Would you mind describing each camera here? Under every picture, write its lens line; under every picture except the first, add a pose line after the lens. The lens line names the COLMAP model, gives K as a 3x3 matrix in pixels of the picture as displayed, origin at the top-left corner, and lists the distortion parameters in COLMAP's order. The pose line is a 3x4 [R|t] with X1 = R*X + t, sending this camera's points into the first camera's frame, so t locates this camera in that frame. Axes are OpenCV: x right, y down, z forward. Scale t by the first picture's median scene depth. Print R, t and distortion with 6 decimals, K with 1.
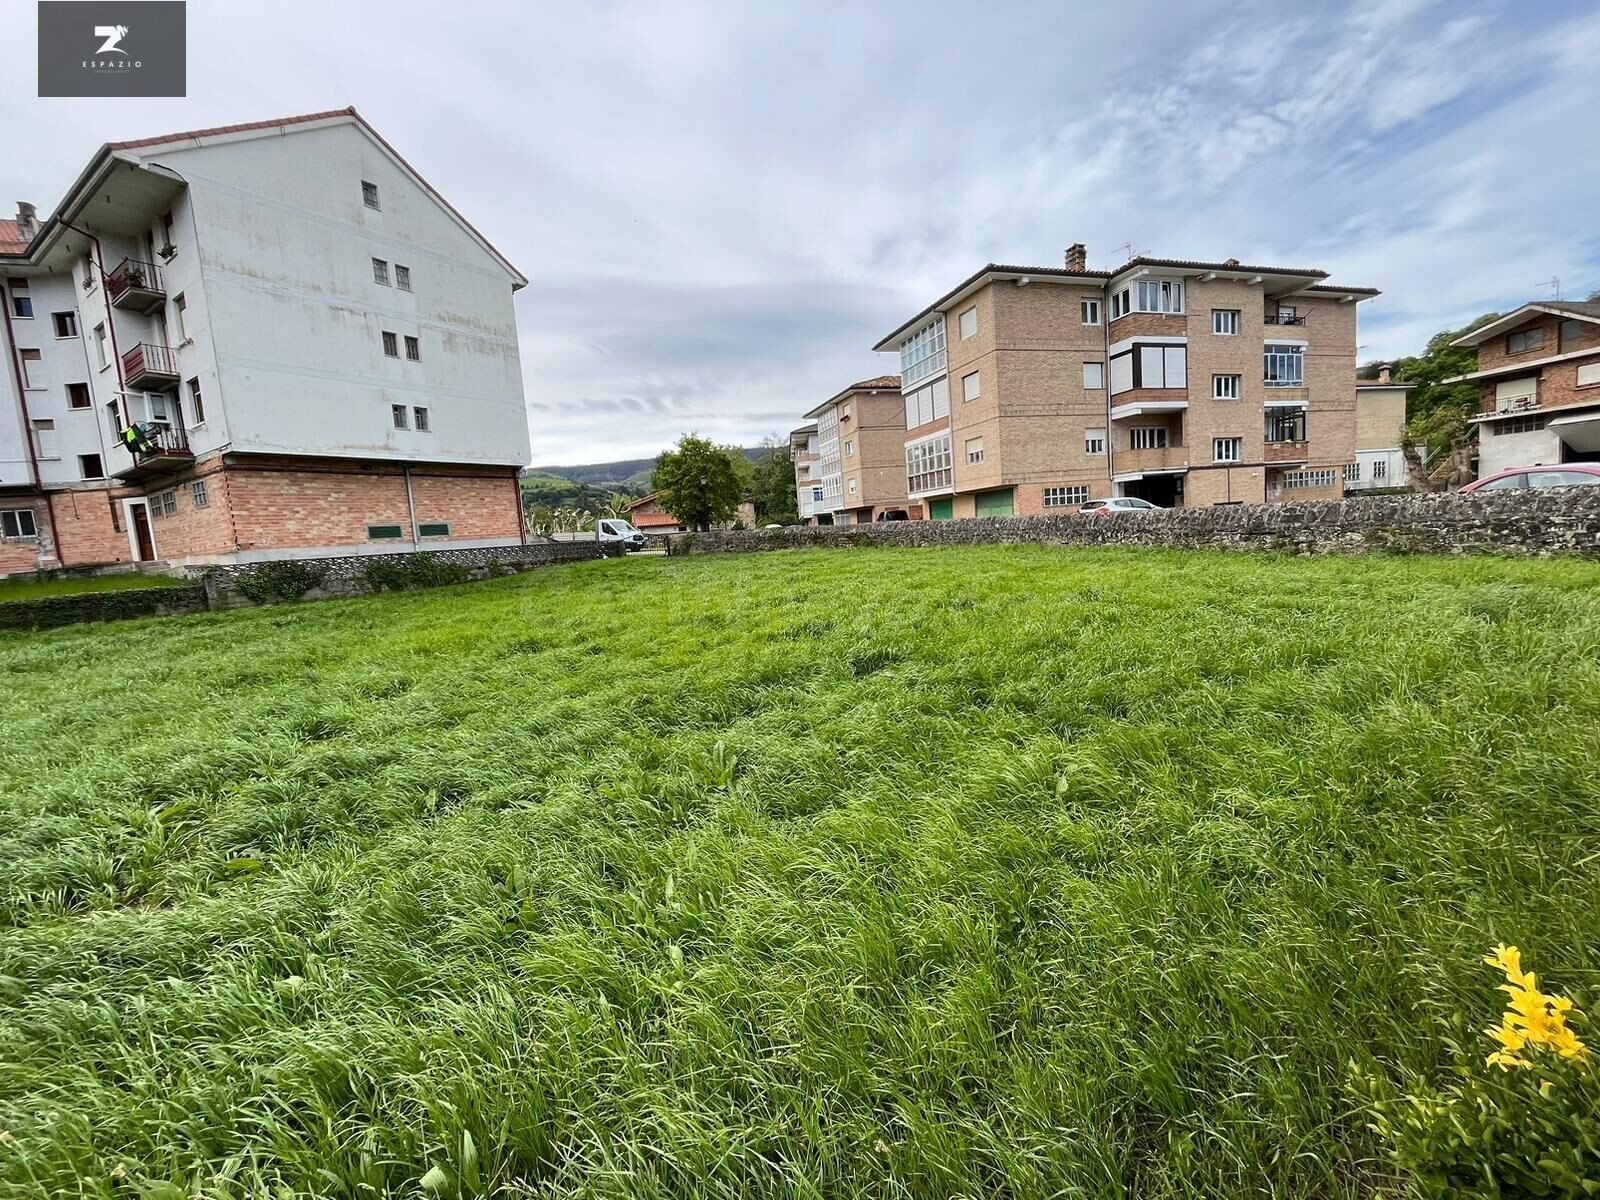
lens RADIAL K [[658.2, 0, 800.0], [0, 658.2, 600.0], [0, 0, 1]] dist [-0.000887, -0.000102]
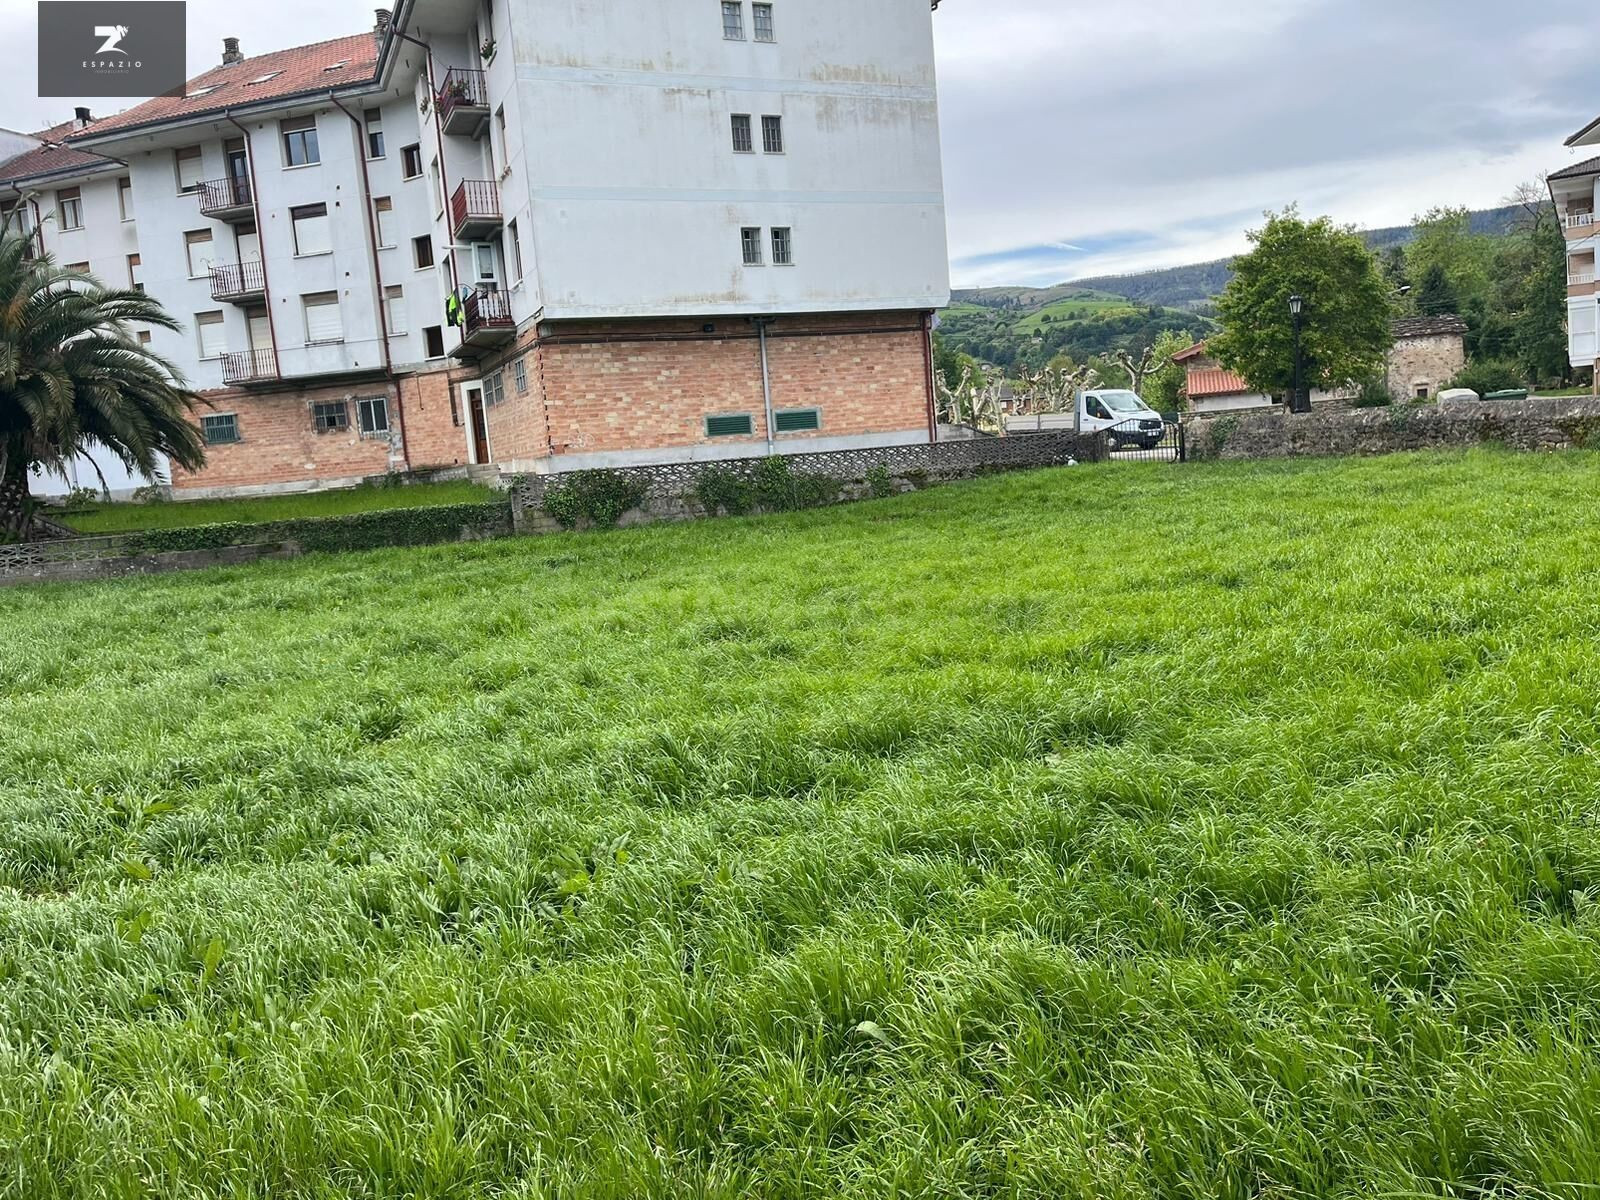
lens RADIAL K [[1223.9, 0, 801.4], [0, 1223.9, 588.1], [0, 0, 1]] dist [0.071820, -0.077704]
pose [[0.832030, 0.067430, -0.550617, 0.123221], [-0.039228, 0.997252, 0.062849, -0.020541], [0.553342, -0.030693, 0.832389, 0.007331]]
